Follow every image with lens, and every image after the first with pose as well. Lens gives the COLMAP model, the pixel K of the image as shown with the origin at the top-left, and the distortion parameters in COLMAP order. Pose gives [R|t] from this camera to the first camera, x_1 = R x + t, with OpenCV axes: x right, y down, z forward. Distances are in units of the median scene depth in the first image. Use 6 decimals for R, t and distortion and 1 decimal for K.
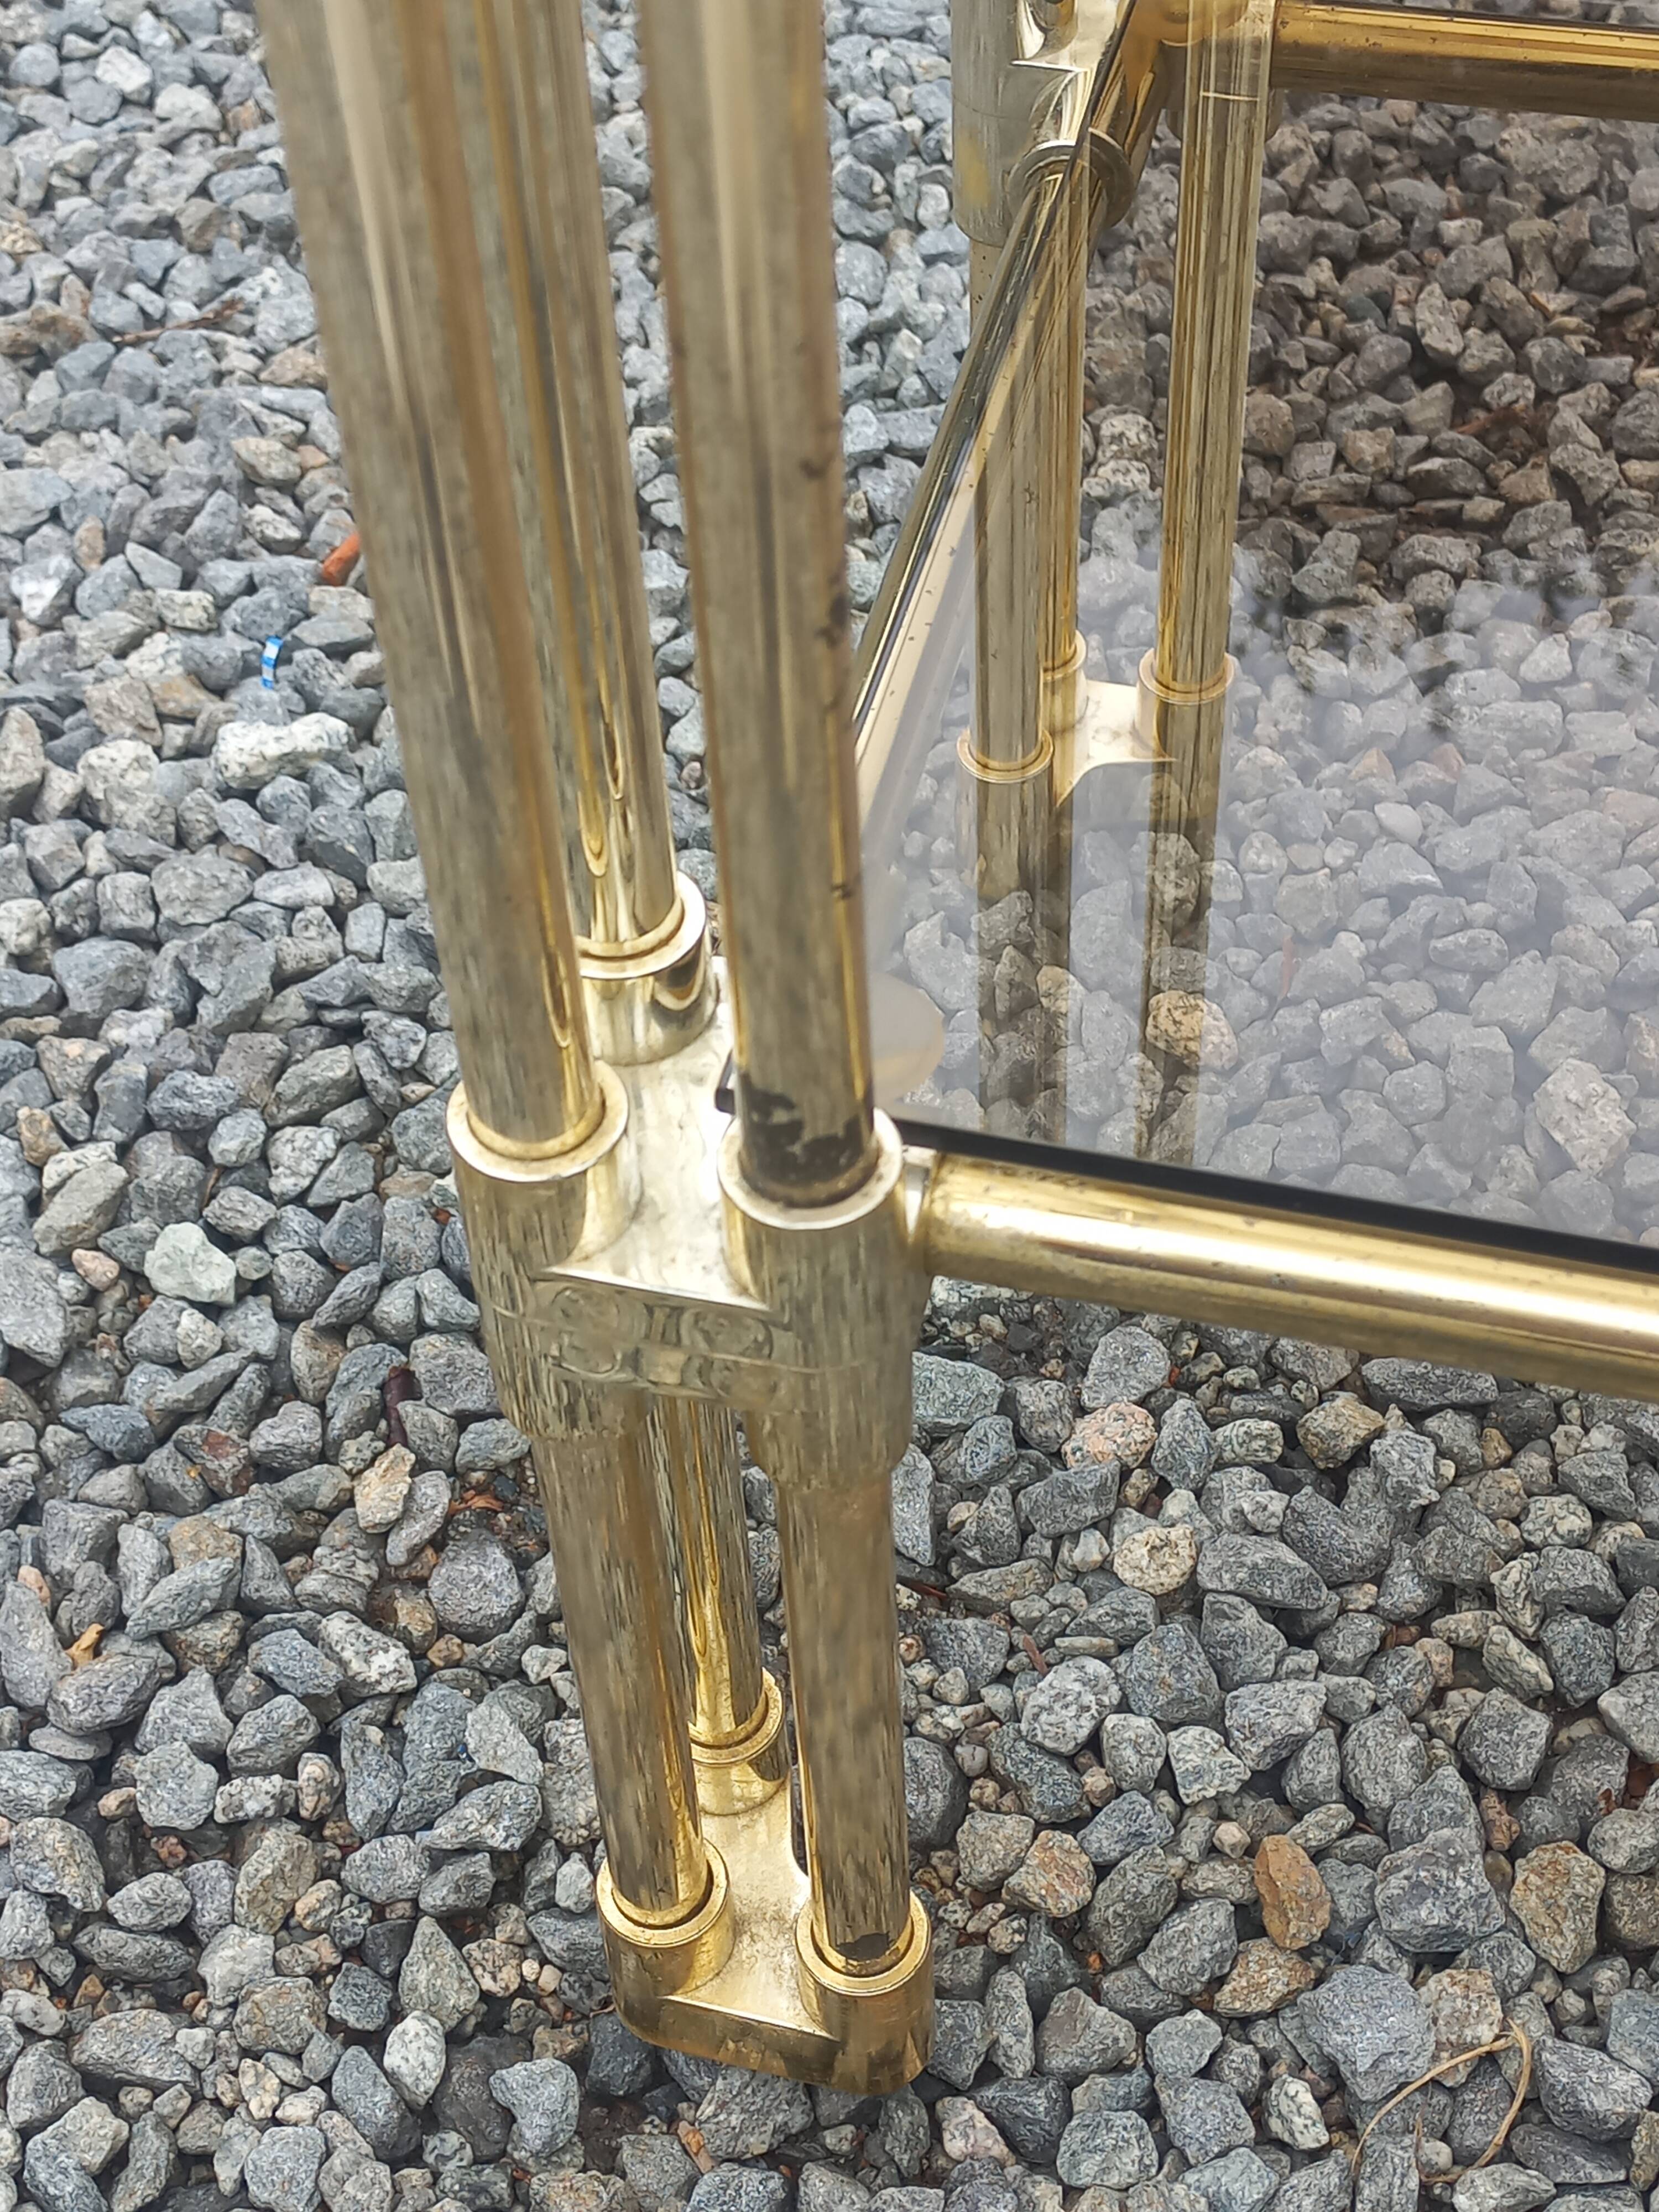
lens RADIAL K [[3173.1, 0, 821.3], [0, 3173.1, 1107.0], [0, 0, 1]] dist [0.077983, 0.000000]
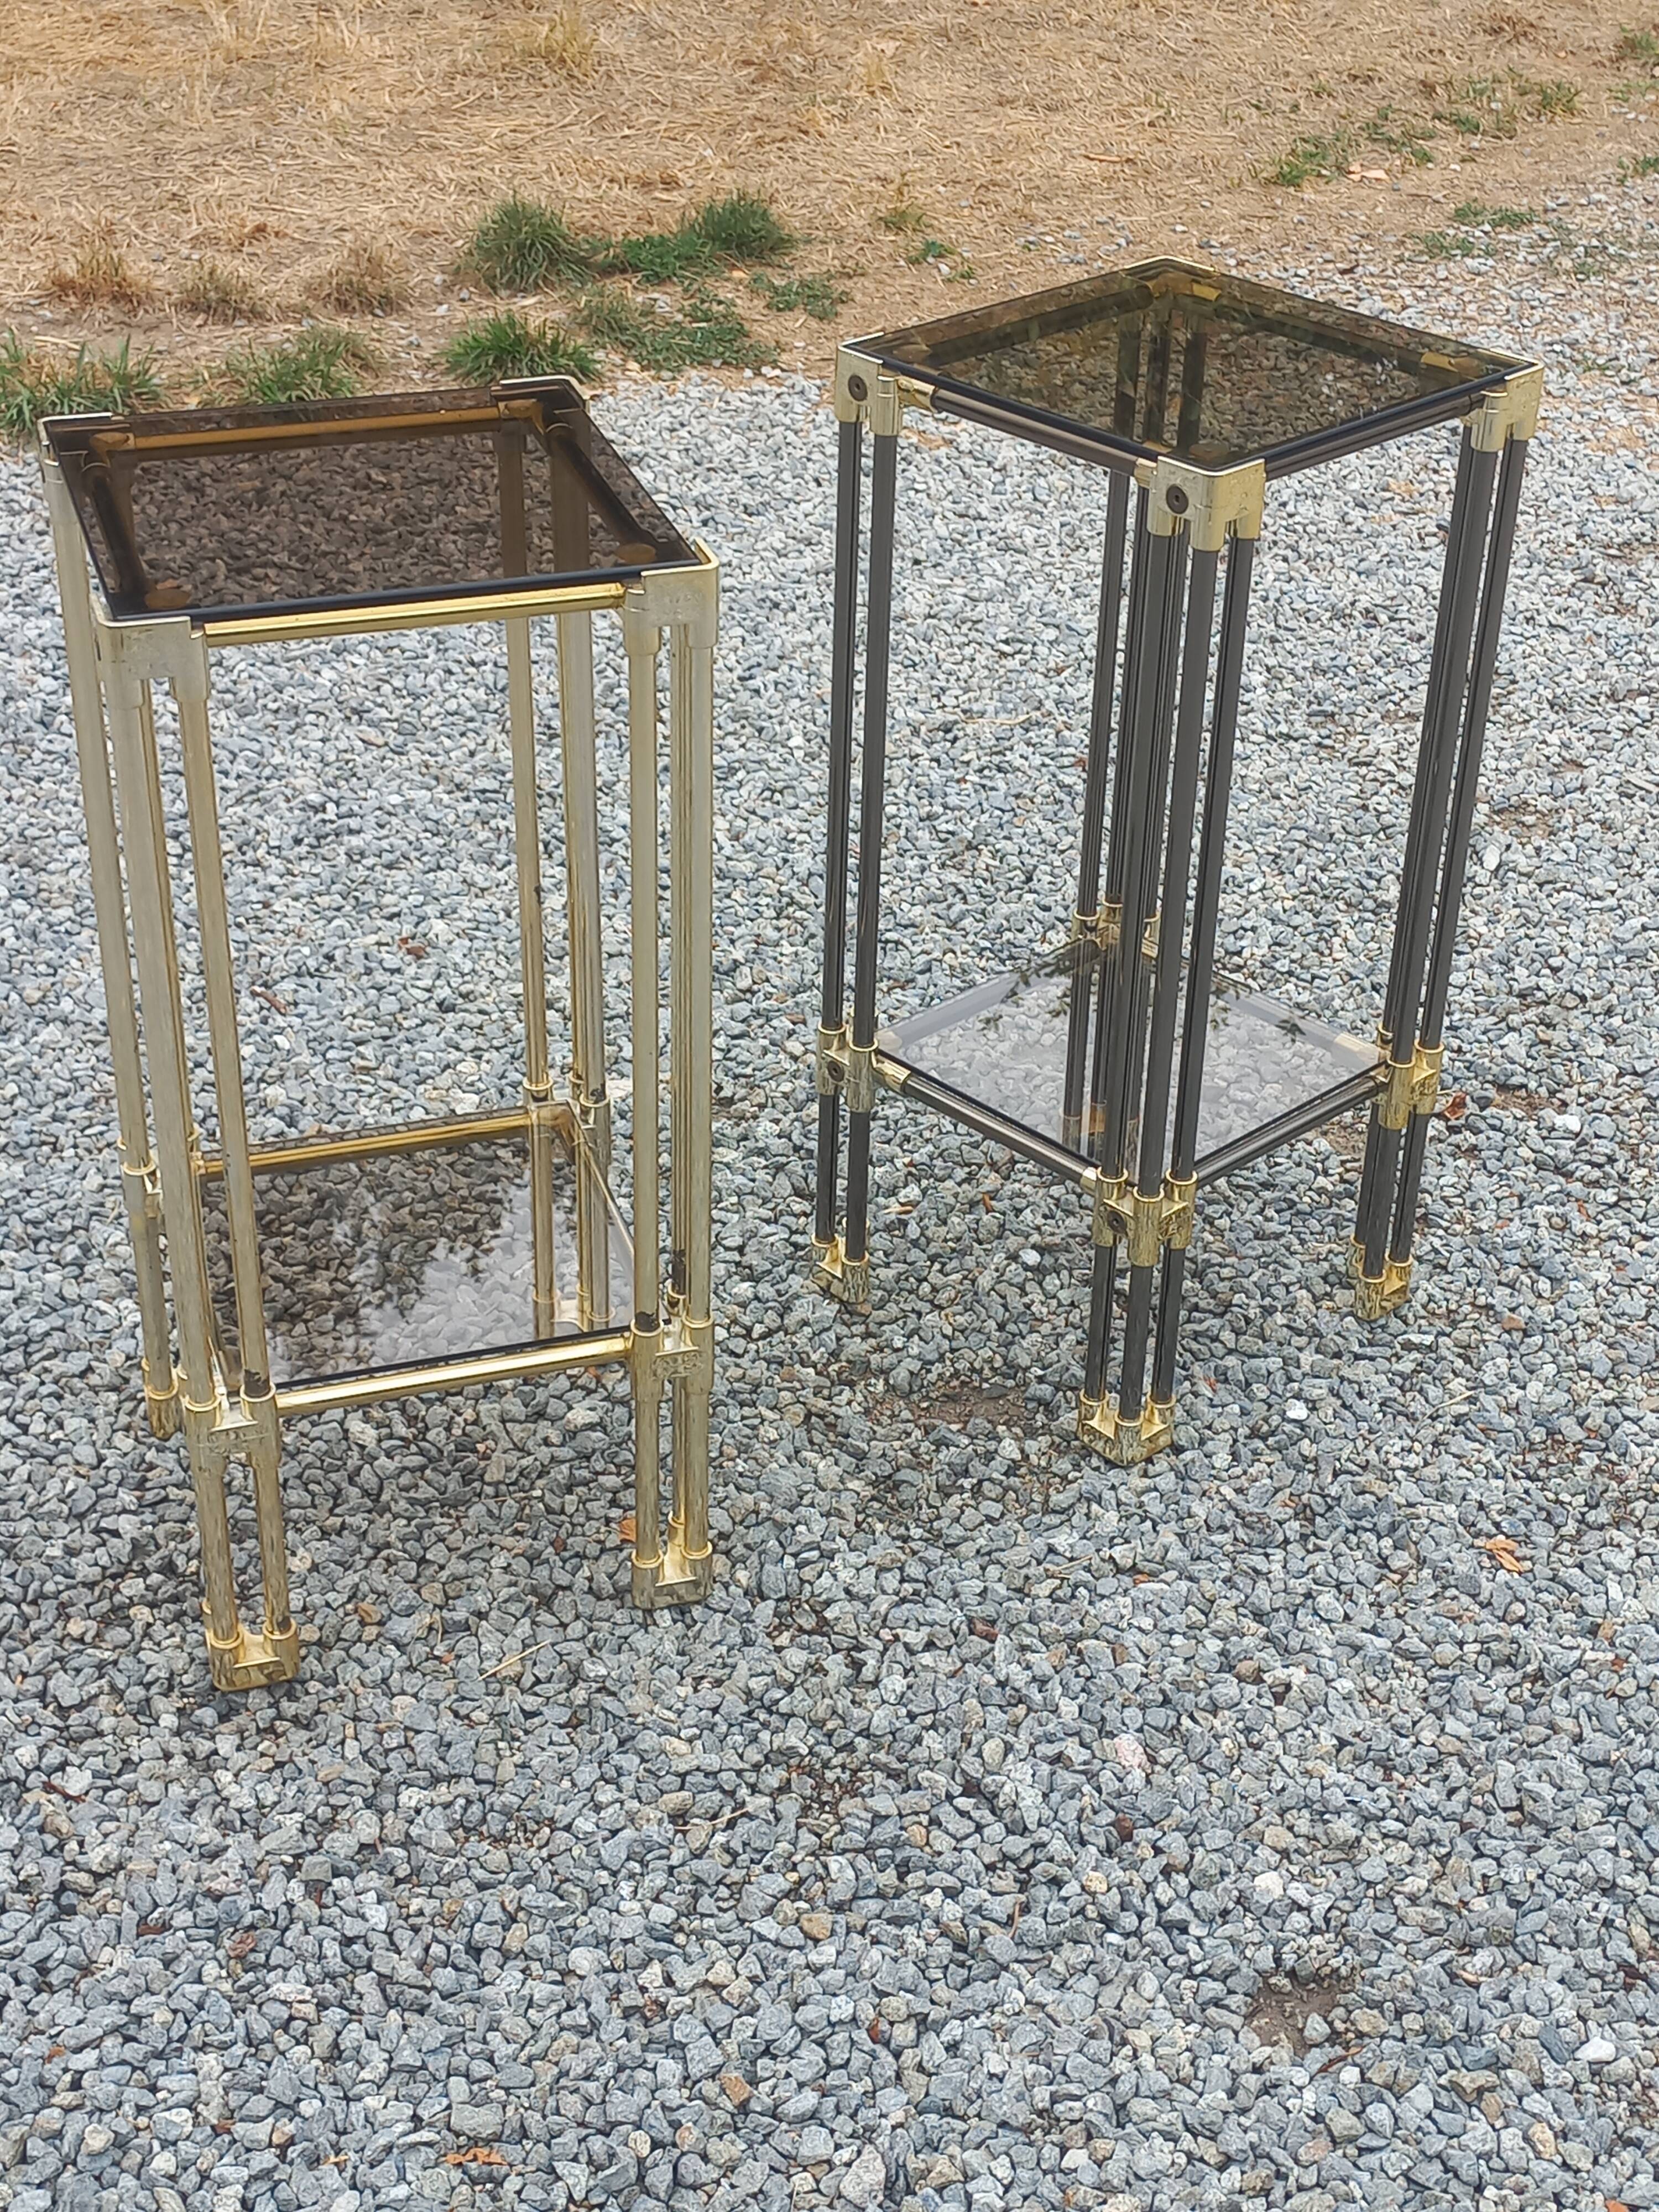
lens RADIAL K [[3173.1, 0, 834.1], [0, 3173.1, 1115.4], [0, 0, 1]] dist [0.077983, 0.000000]
pose [[0.843751, -0.231660, 0.484167, -0.945278], [0.362949, 0.910809, -0.196710, 0.567135], [-0.395414, 0.341702, 0.852577, -2.315084]]
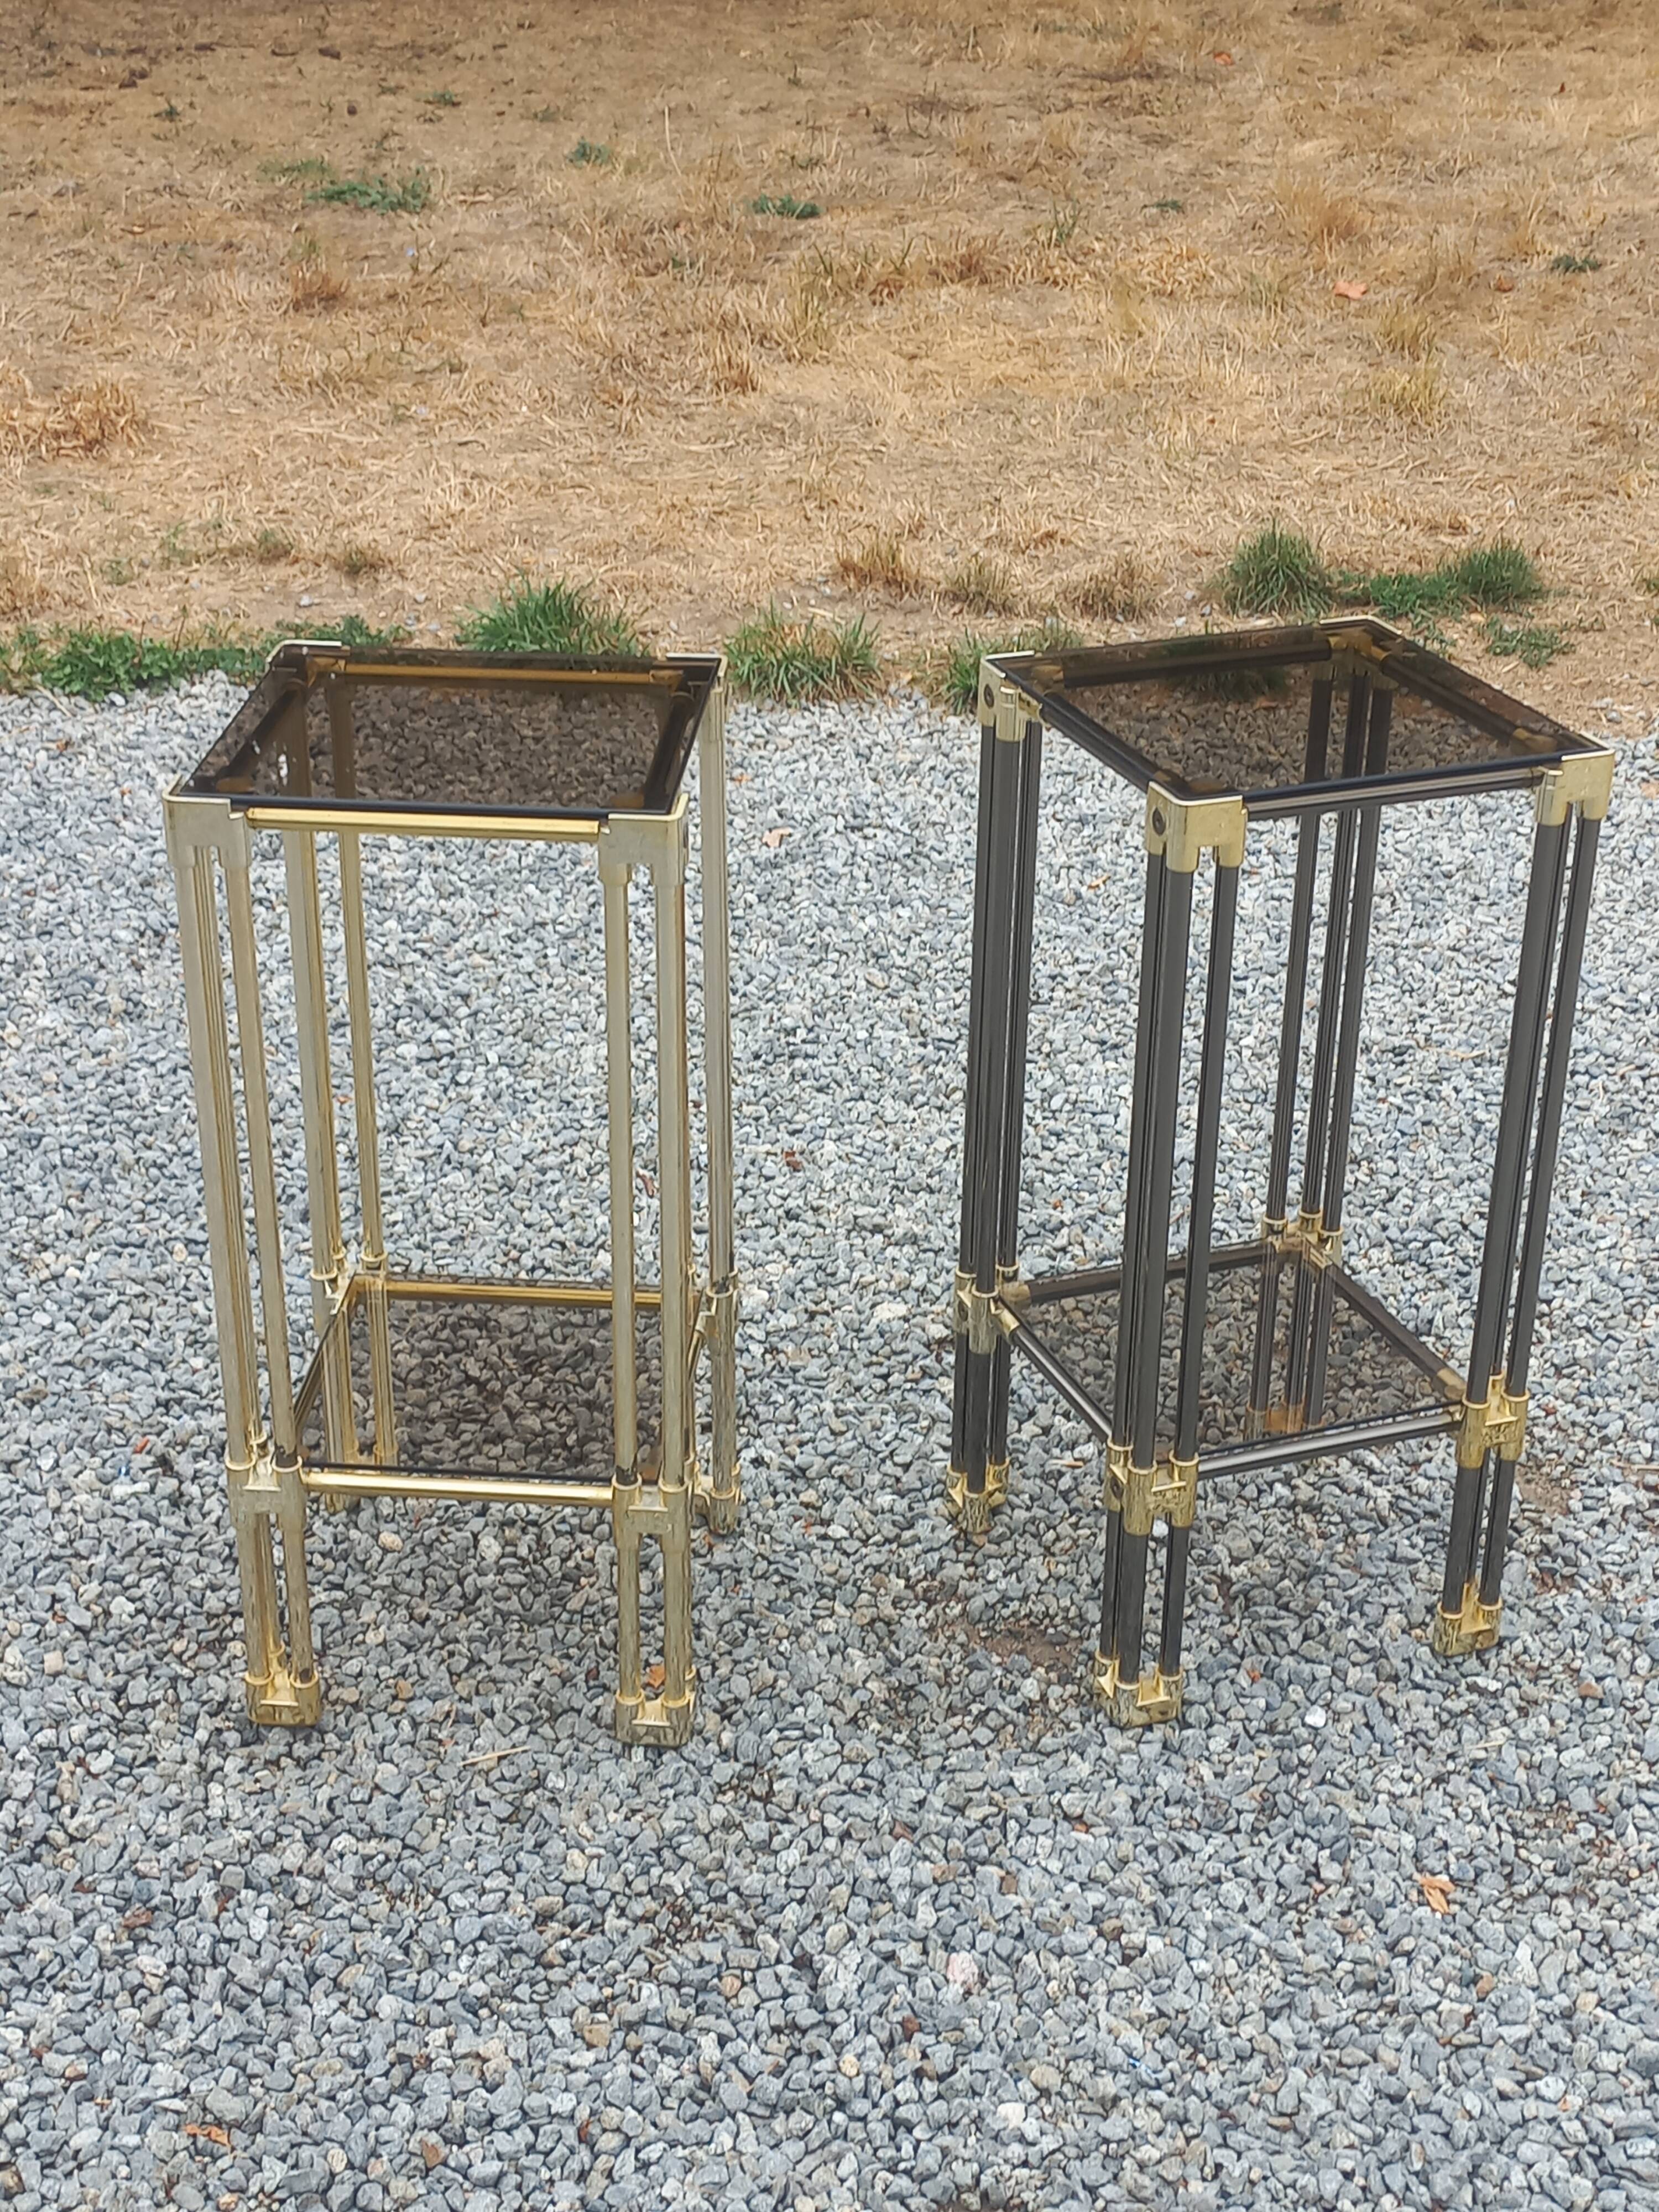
lens RADIAL K [[3173.1, 0, 819.7], [0, 3173.1, 1086.2], [0, 0, 1]] dist [0.077983, 0.000000]
pose [[0.984213, -0.032104, 0.174051, -0.022810], [0.095903, 0.923260, -0.372012, 1.003860], [-0.148751, 0.382831, 0.911764, -2.923519]]
